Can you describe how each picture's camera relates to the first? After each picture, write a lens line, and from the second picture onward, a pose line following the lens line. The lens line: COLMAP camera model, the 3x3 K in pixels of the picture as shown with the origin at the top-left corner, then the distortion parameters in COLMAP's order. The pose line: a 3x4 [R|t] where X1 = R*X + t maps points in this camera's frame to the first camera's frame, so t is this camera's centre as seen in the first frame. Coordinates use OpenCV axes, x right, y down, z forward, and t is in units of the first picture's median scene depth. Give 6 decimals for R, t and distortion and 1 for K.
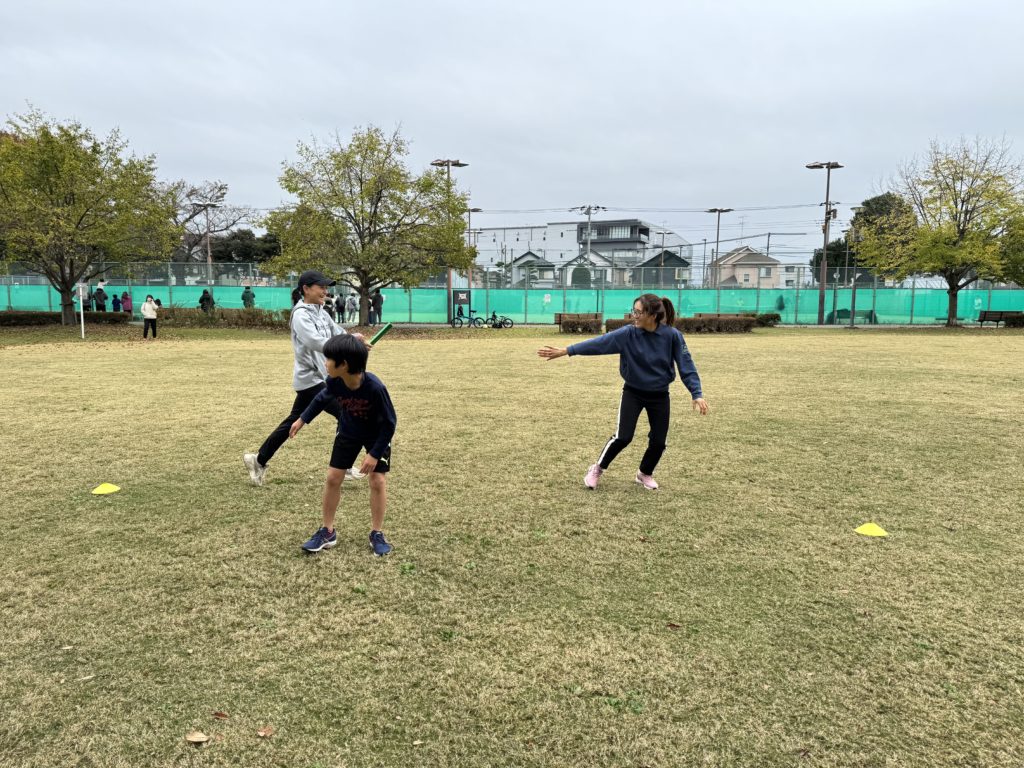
lens RADIAL K [[704.5, 0, 515.4], [0, 704.5, 387.4], [0, 0, 1]] dist [0.080770, -0.105548]
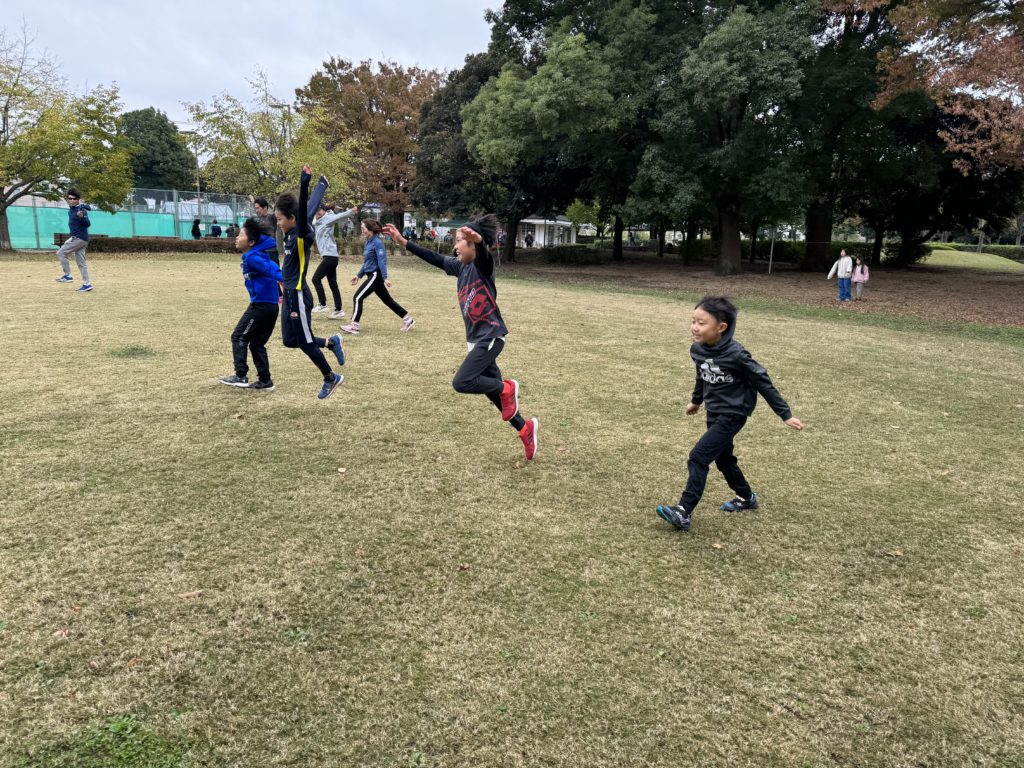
lens RADIAL K [[704.5, 0, 515.4], [0, 704.5, 387.4], [0, 0, 1]] dist [0.080770, -0.105548]
pose [[0.722970, -0.116143, 0.681047, 0.478550], [0.050688, 0.992029, 0.115368, 0.006430], [-0.689017, -0.048887, 0.723094, -0.020230]]
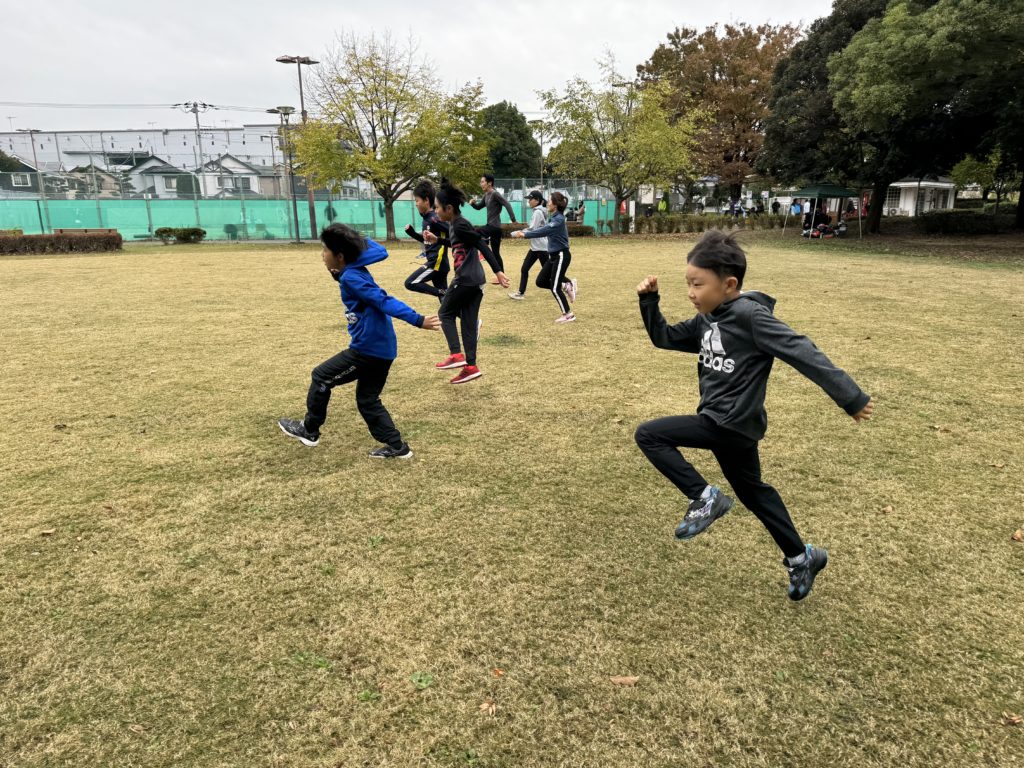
lens RADIAL K [[714.9, 0, 510.2], [0, 714.9, 386.3], [0, 0, 1]] dist [0.076911, -0.118574]
pose [[0.949246, -0.081499, 0.303793, 0.476440], [0.046653, 0.991646, 0.120257, 0.001578], [-0.311056, -0.099980, 0.945118, 0.012992]]
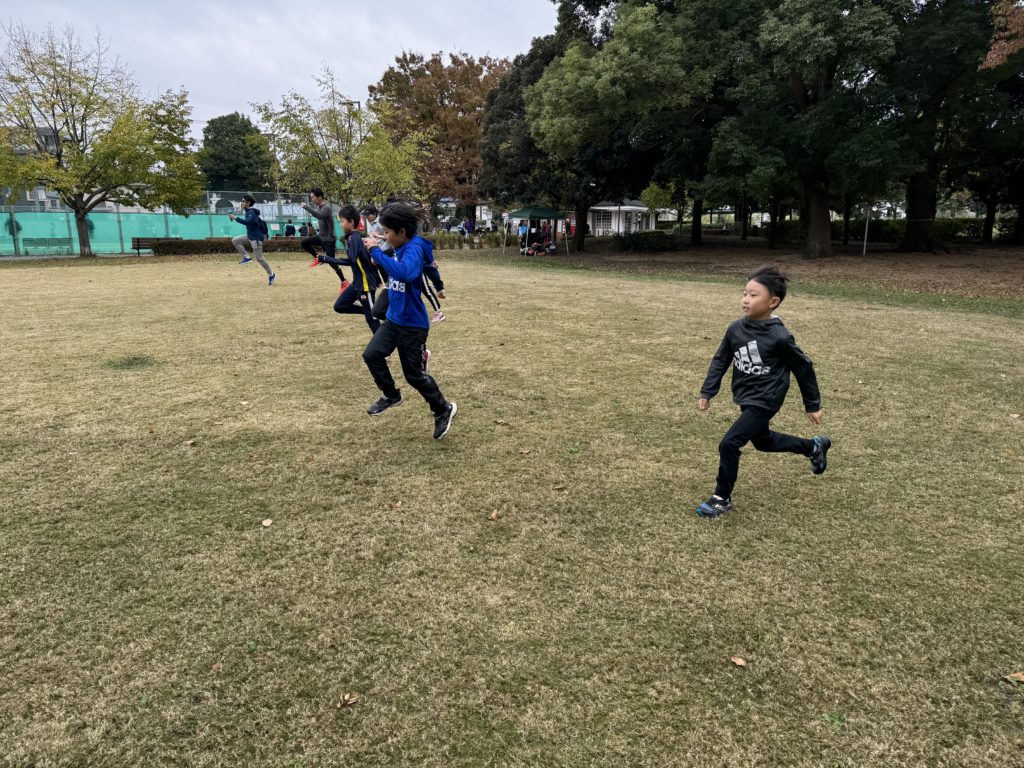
lens RADIAL K [[704.5, 0, 515.4], [0, 704.5, 387.4], [0, 0, 1]] dist [0.080770, -0.105548]
pose [[0.796105, -0.131870, 0.590616, 0.518118], [0.074387, 0.989892, 0.120750, 0.005426], [-0.600569, -0.052196, 0.797867, -0.006334]]
